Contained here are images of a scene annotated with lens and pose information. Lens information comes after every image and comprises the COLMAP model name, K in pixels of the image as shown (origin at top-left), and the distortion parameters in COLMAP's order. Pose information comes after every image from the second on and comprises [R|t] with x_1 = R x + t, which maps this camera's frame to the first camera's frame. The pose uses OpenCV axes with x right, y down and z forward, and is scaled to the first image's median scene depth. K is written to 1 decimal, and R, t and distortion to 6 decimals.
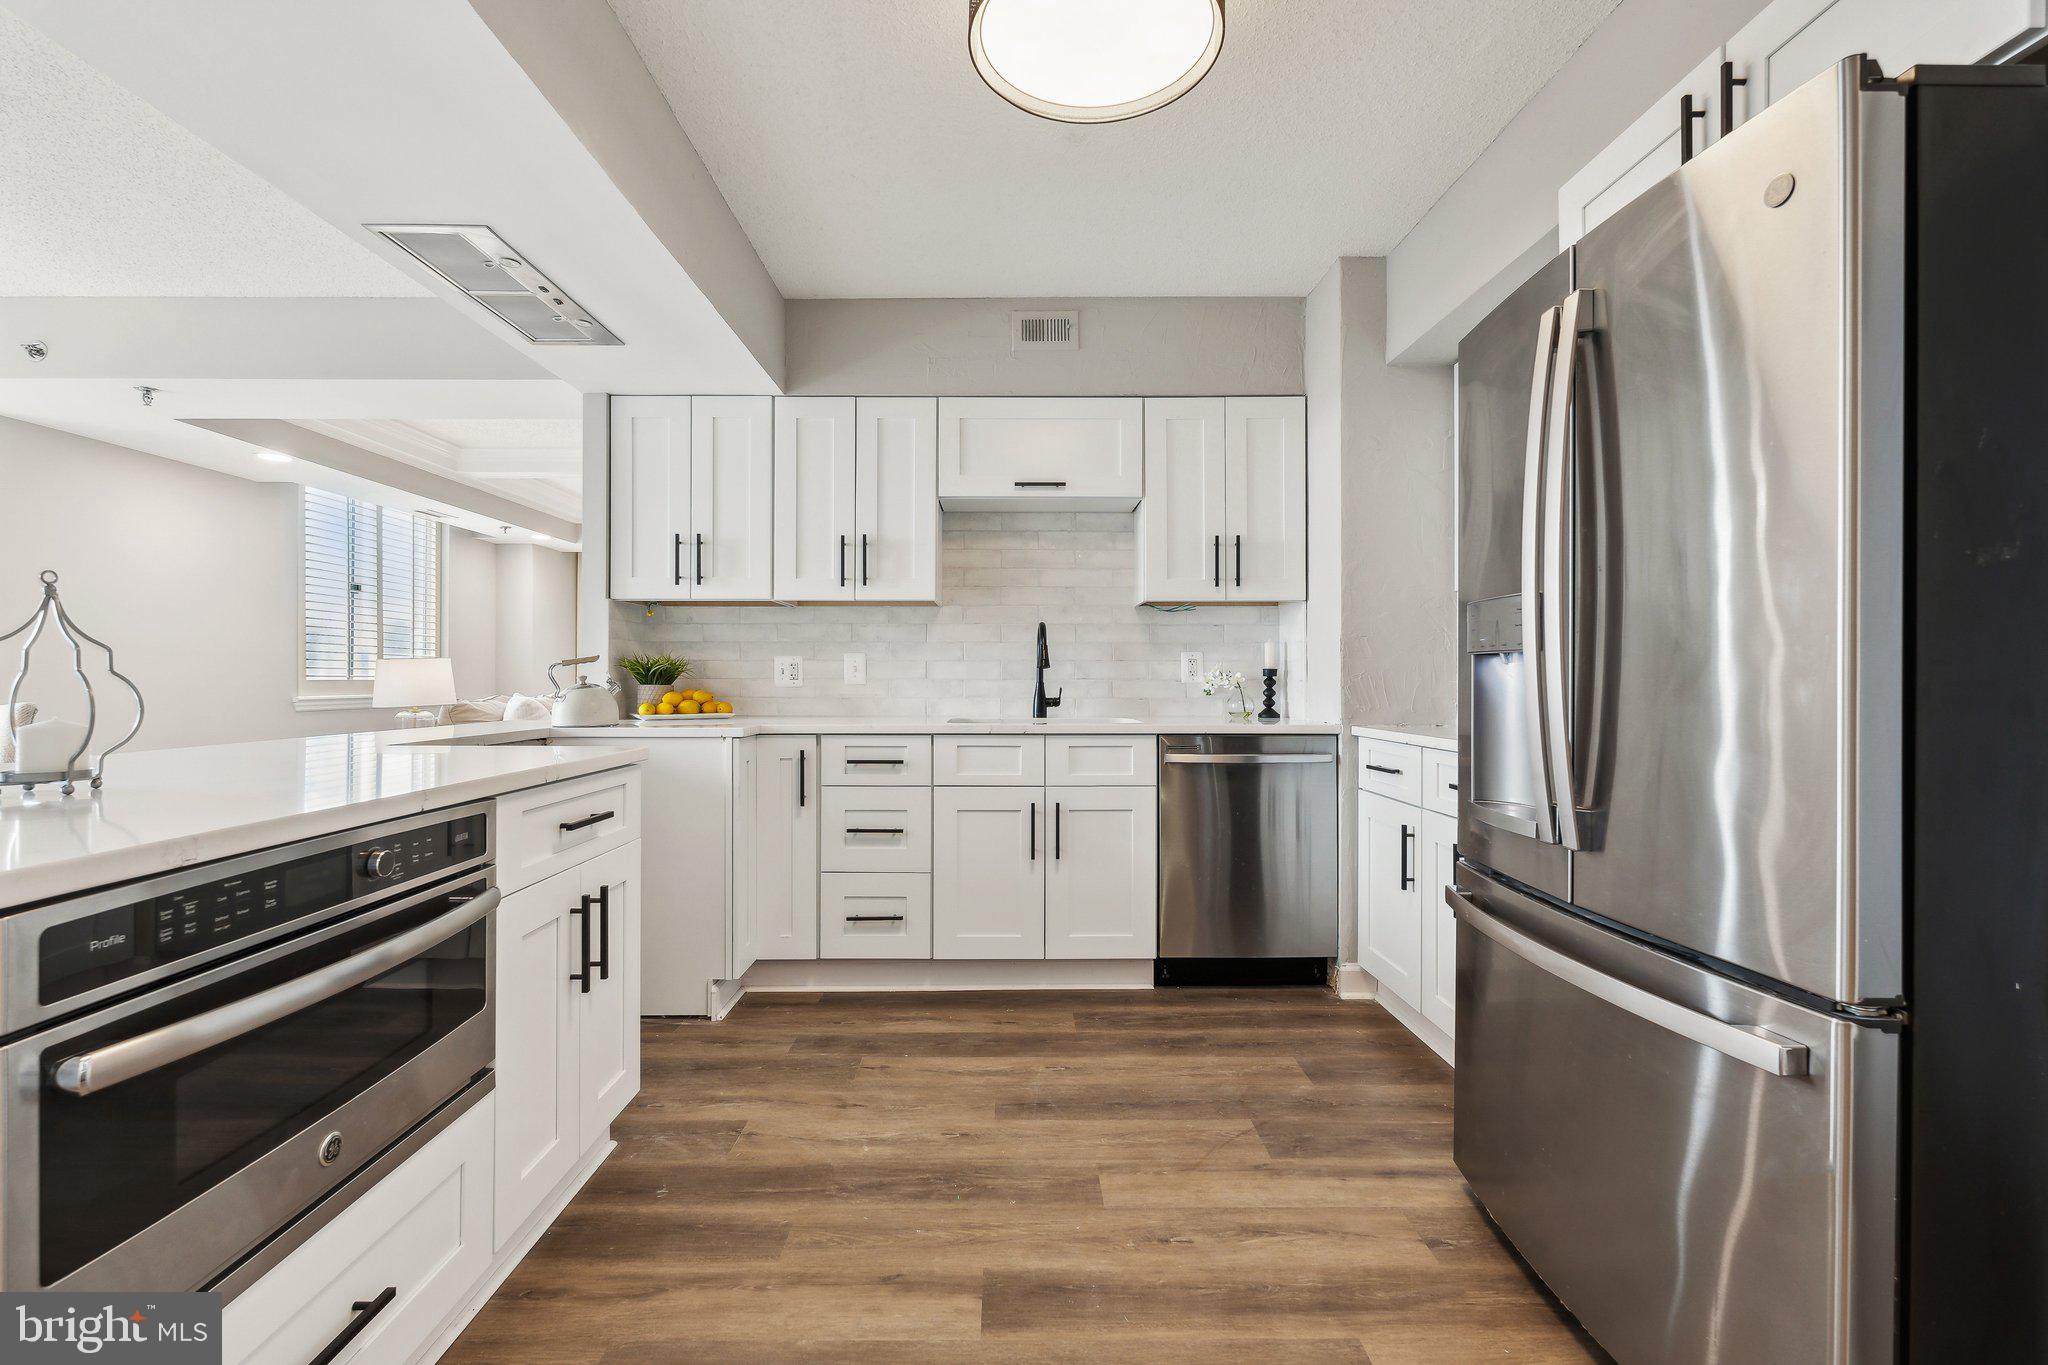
lens RADIAL K [[916.2, 0, 1017.0], [0, 916.2, 676.2], [0, 0, 1]] dist [-0.004085, -0.000555]
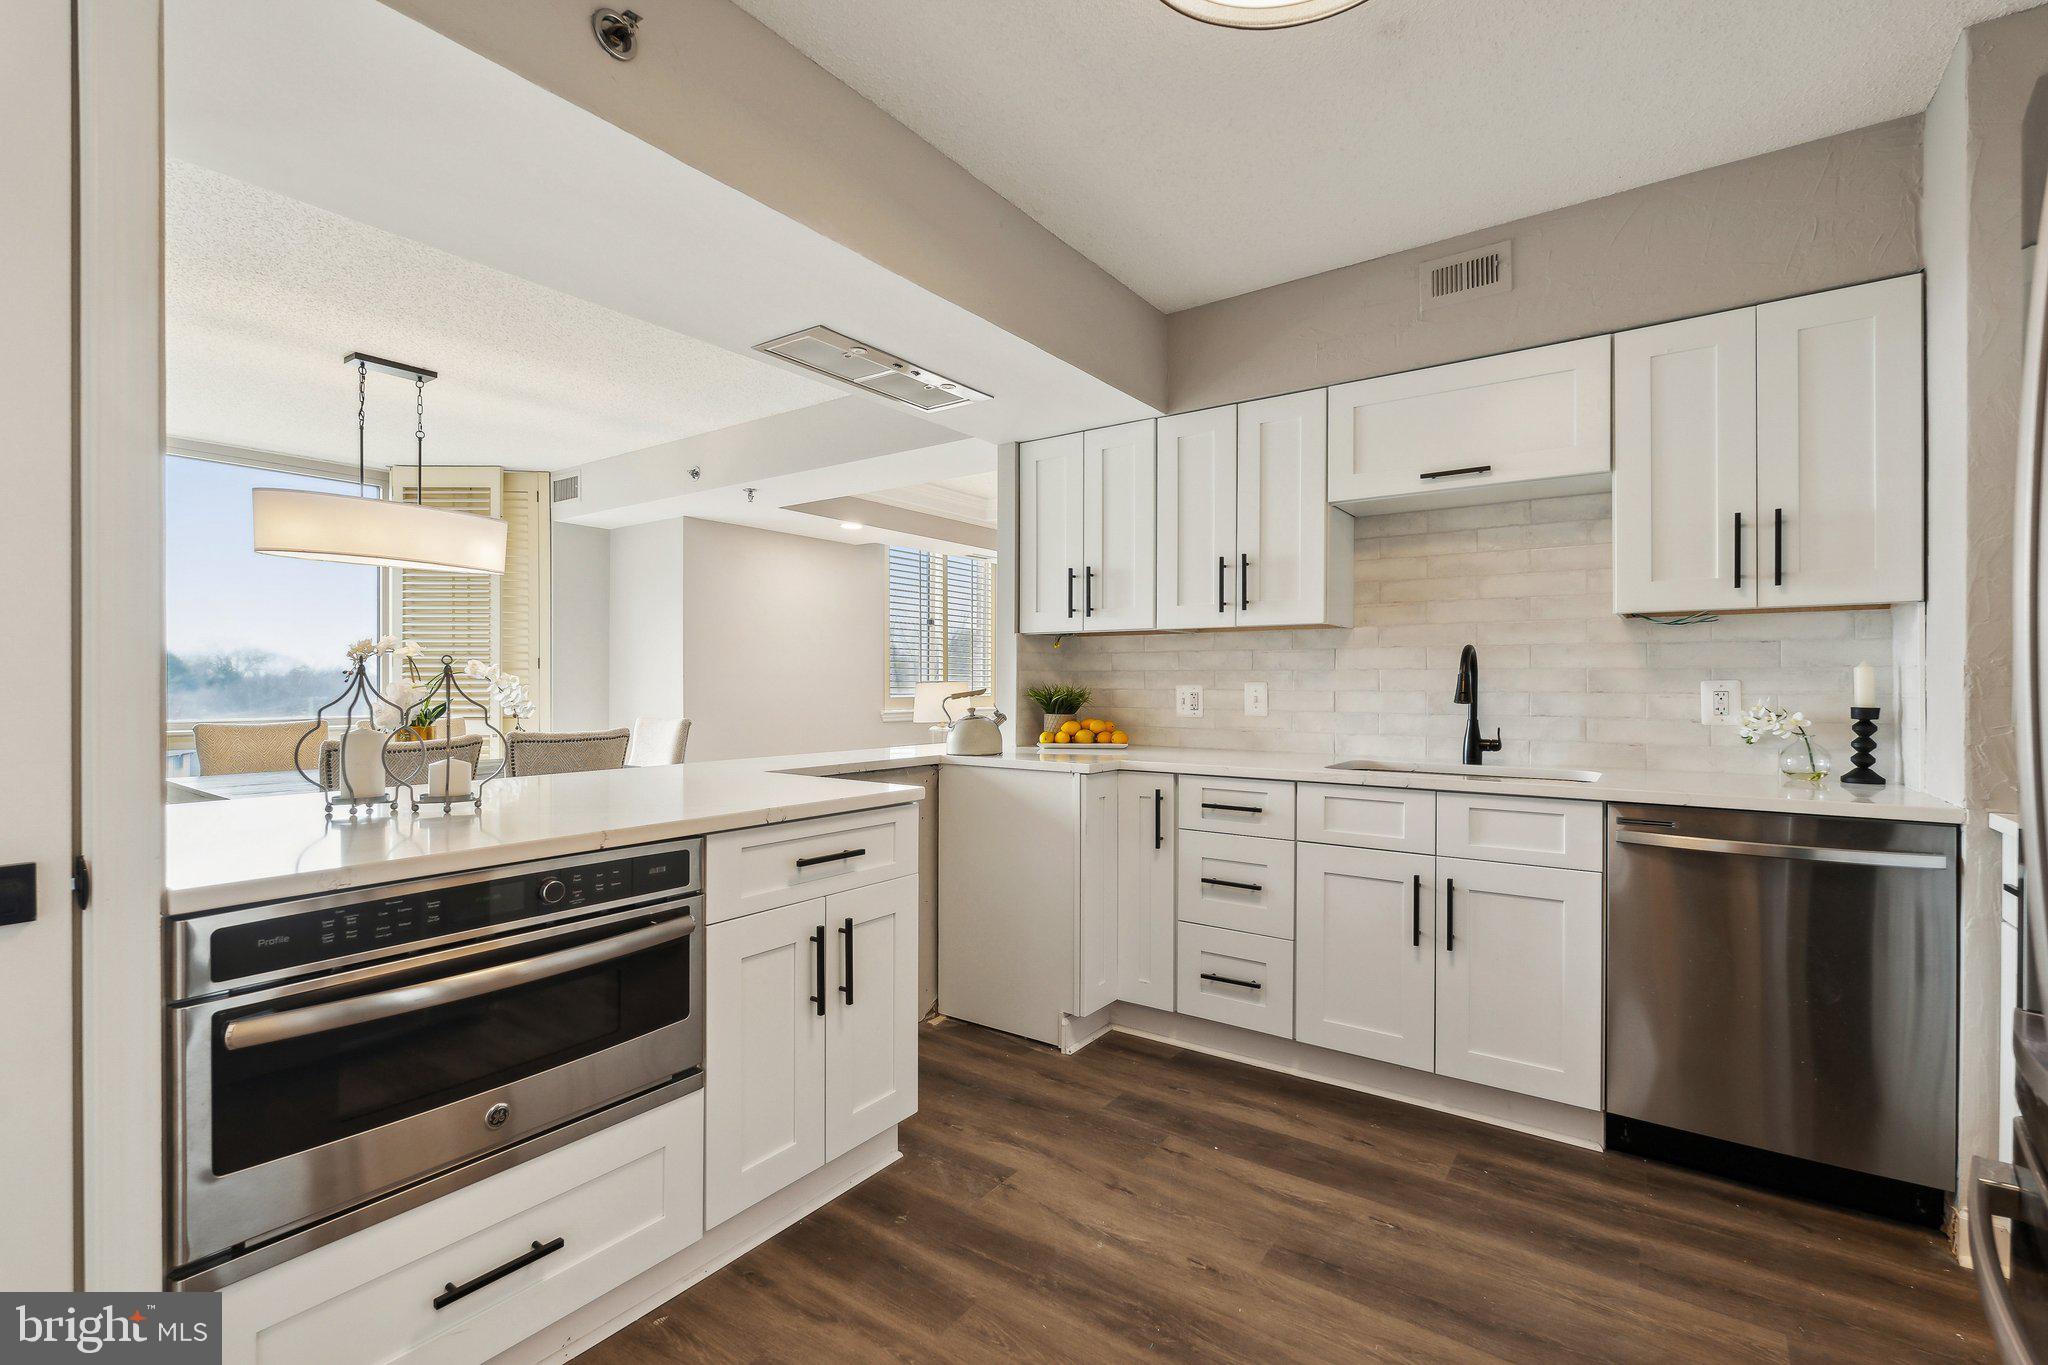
lens RADIAL K [[915.1, 0, 1018.9], [0, 915.1, 686.6], [0, 0, 1]] dist [0.000277, -0.000012]
pose [[0.805886, 0.003267, -0.592062, 0.209286], [-0.000970, 0.999991, 0.004196, -0.029486], [0.592071, -0.002807, 0.805881, 0.149489]]
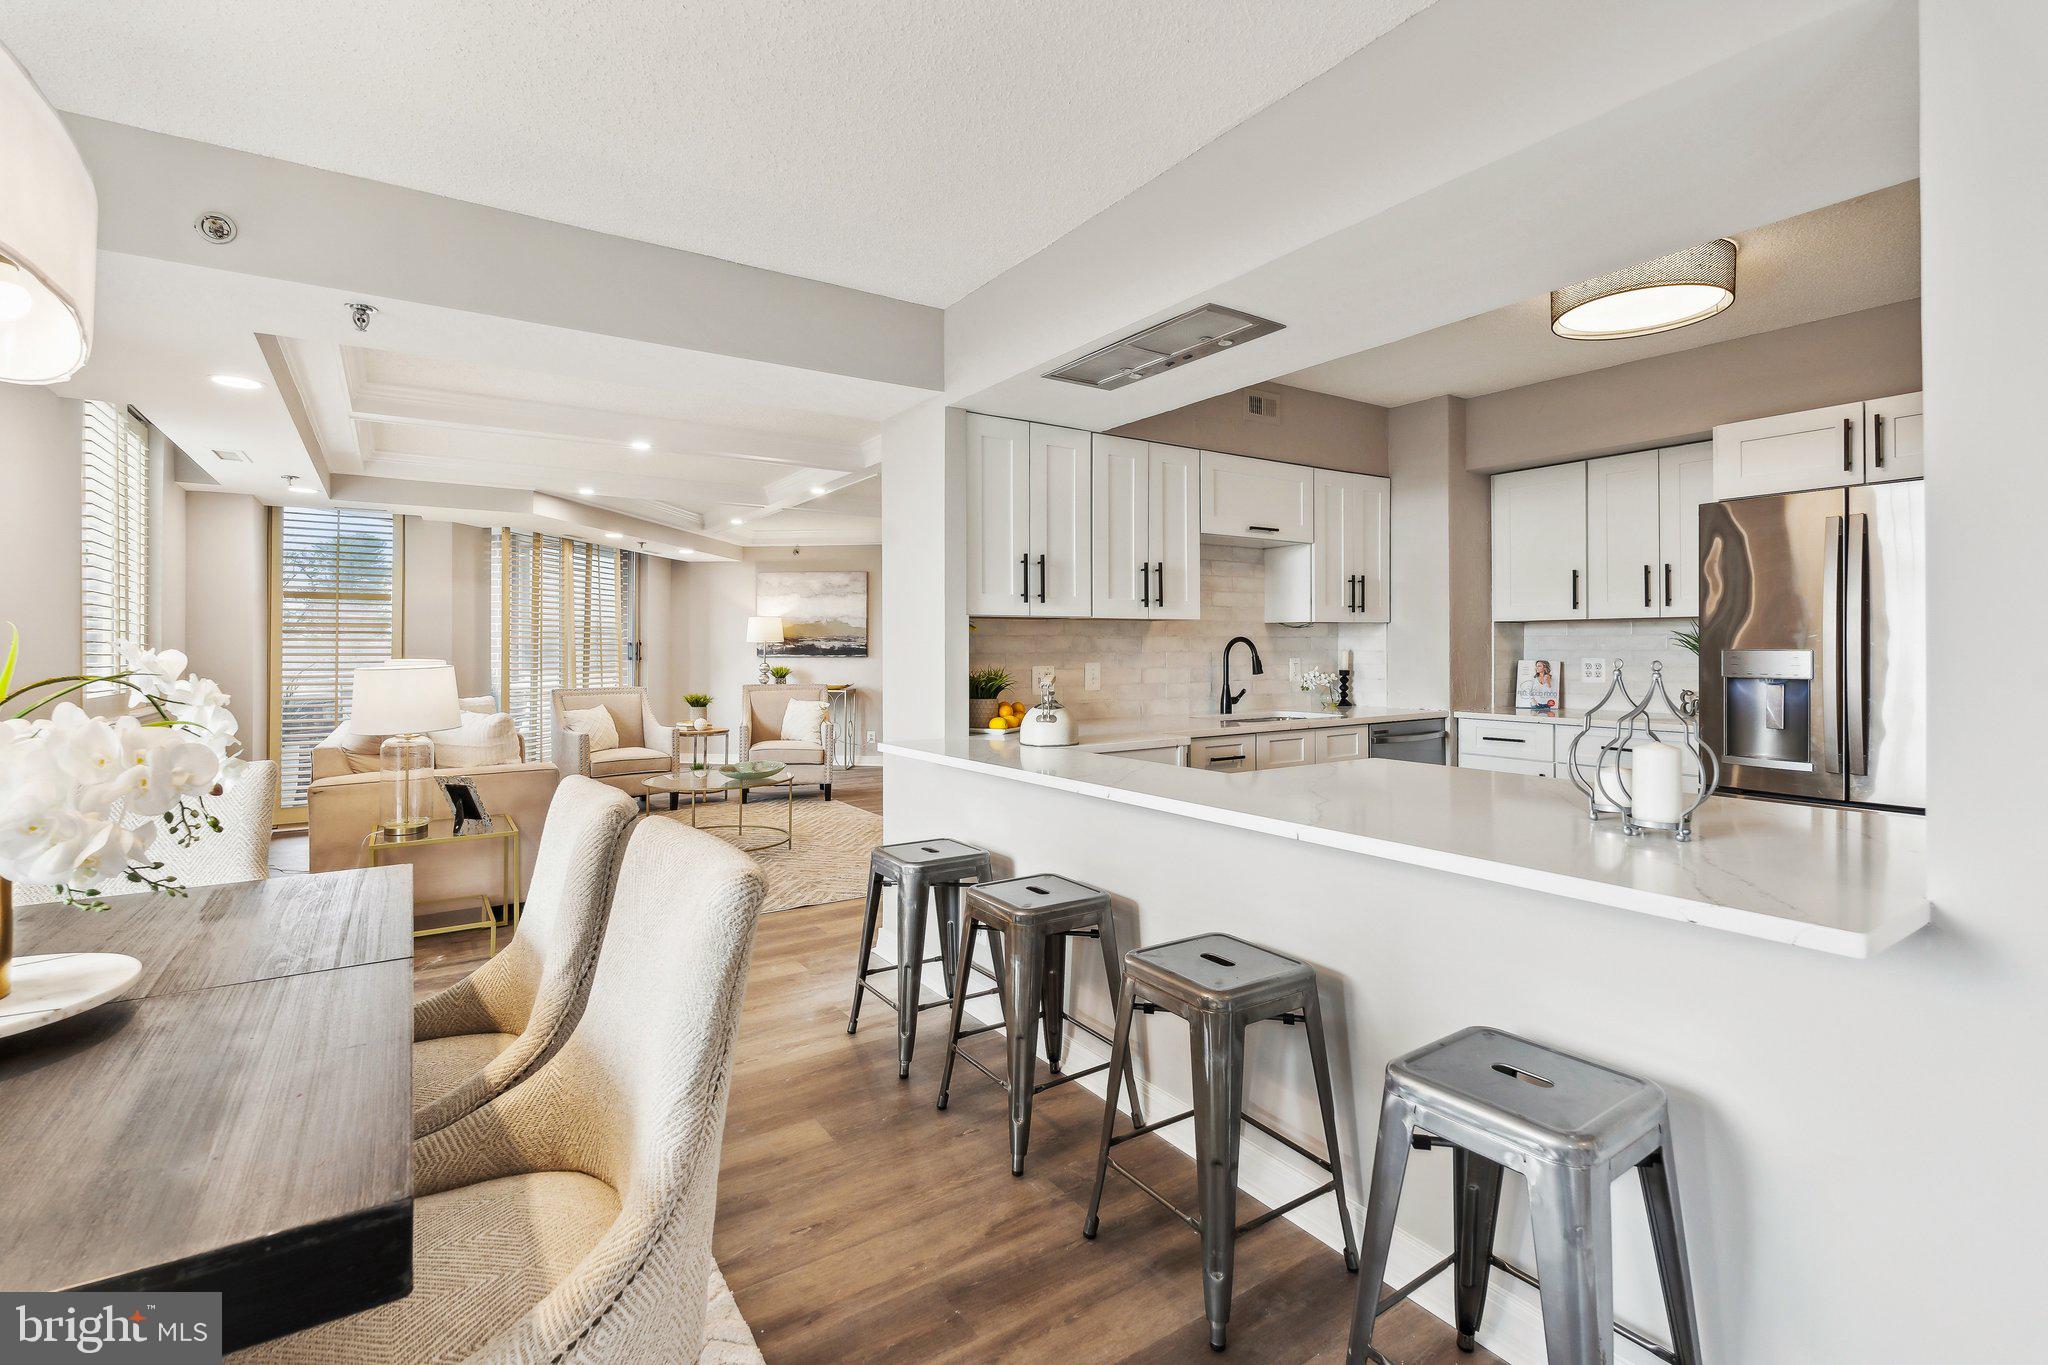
lens RADIAL K [[923.4, 0, 1021.4], [0, 923.4, 644.5], [0, 0, 1]] dist [-0.009589, -0.000255]
pose [[0.834688, -0.003737, 0.550710, -1.043822], [0.004638, 0.999989, -0.000245, -0.056893], [-0.550703, 0.002759, 0.834697, 0.137752]]
